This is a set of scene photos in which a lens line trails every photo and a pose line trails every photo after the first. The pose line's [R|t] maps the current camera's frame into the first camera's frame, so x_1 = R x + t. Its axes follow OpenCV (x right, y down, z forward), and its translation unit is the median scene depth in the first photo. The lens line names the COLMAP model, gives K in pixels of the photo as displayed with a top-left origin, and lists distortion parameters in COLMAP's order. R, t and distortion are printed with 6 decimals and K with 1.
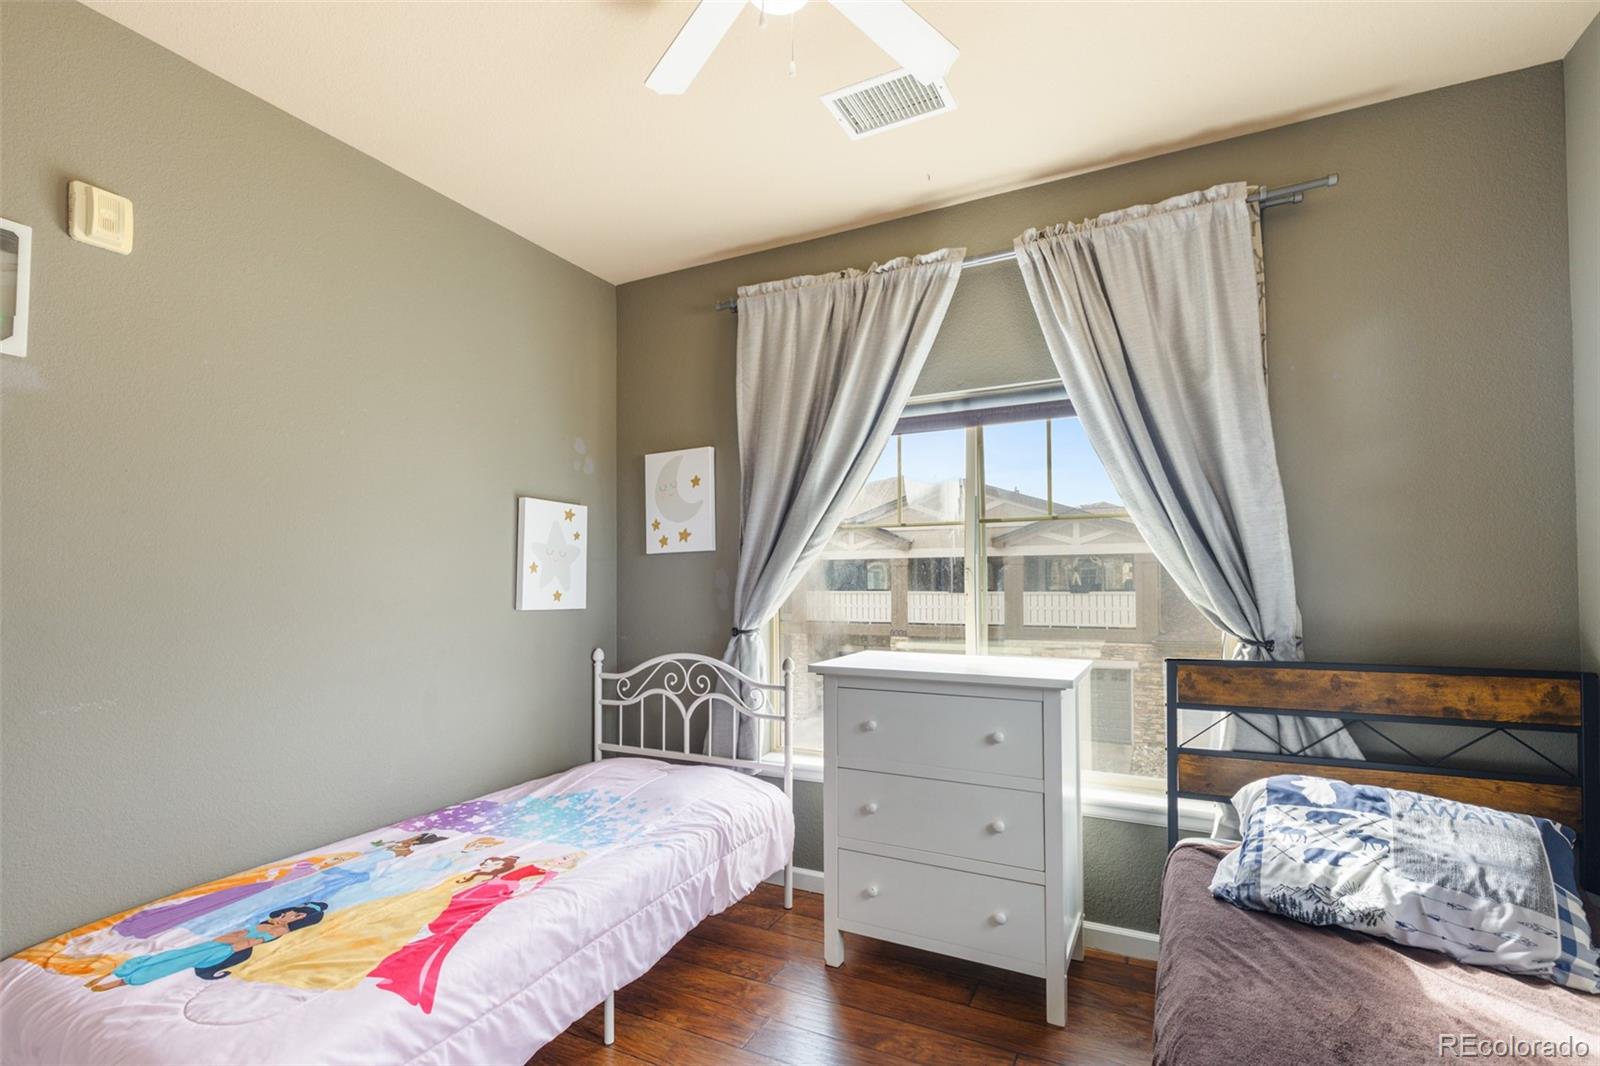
lens RADIAL K [[719.7, 0, 818.0], [0, 719.7, 563.8], [0, 0, 1]] dist [0.005262, -0.000424]
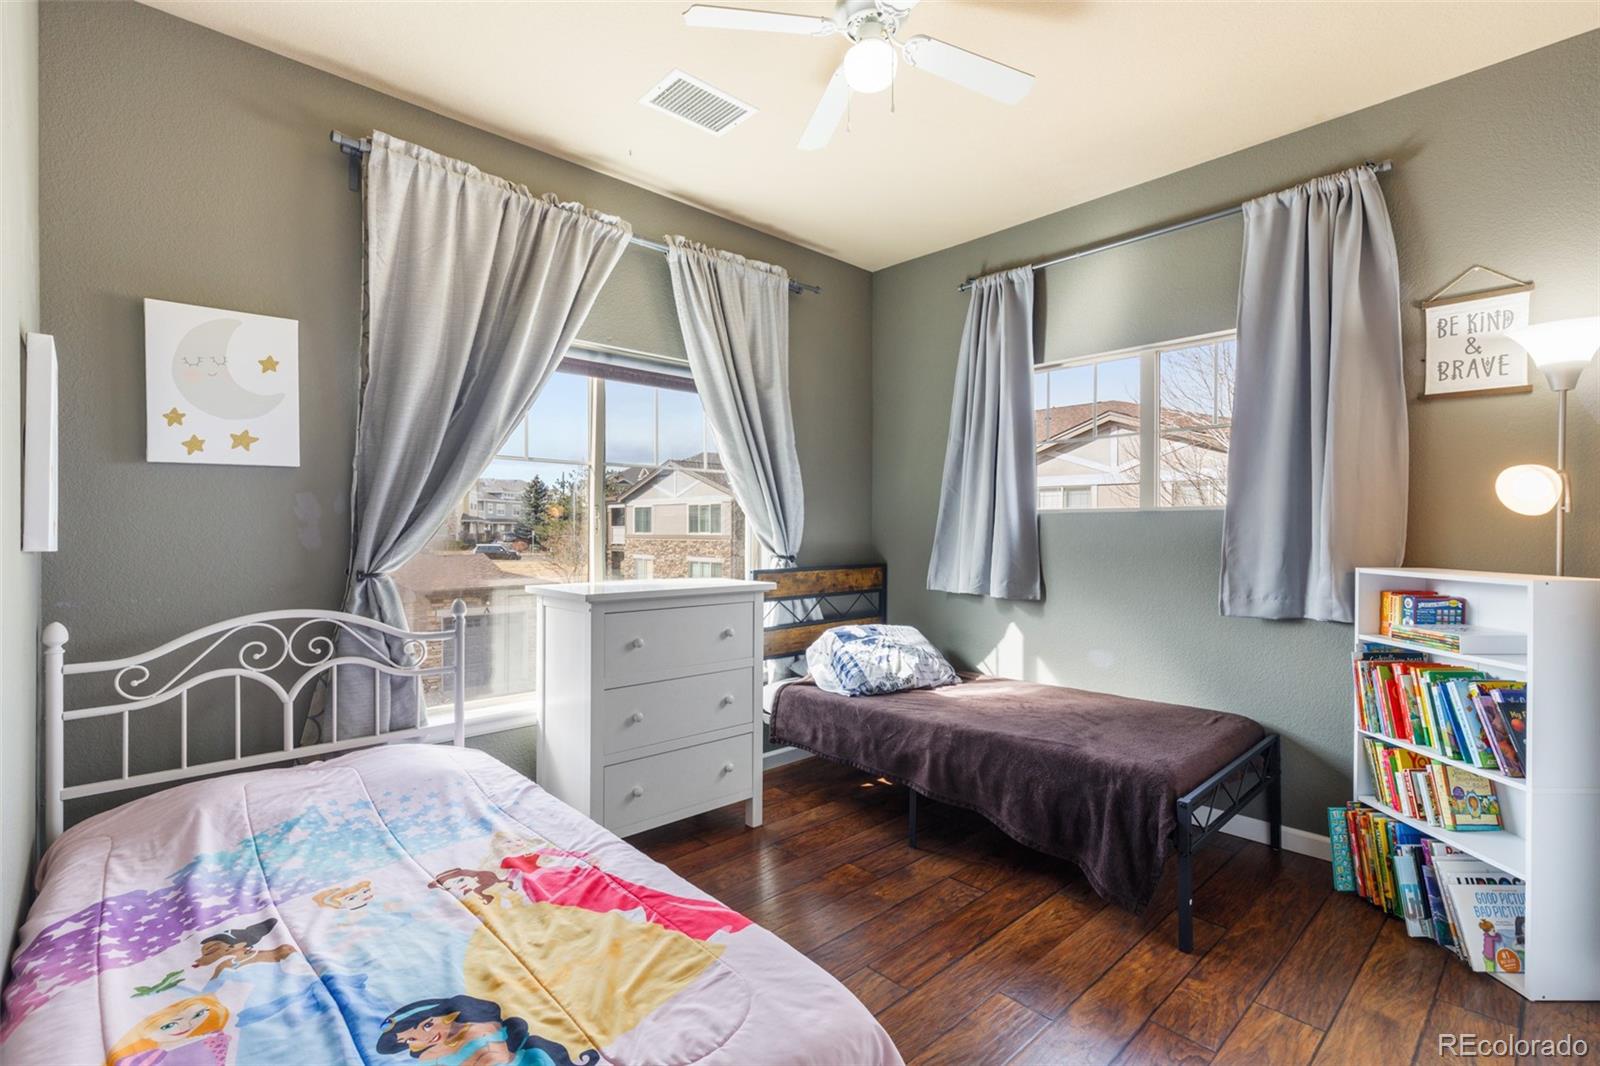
lens RADIAL K [[719.7, 0, 792.7], [0, 719.7, 536.2], [0, 0, 1]] dist [0.005262, -0.000424]
pose [[0.375598, 0.001599, 0.926781, -0.721329], [-0.021990, 0.999732, 0.007186, 0.040379], [-0.926522, -0.023079, 0.375532, 0.307591]]
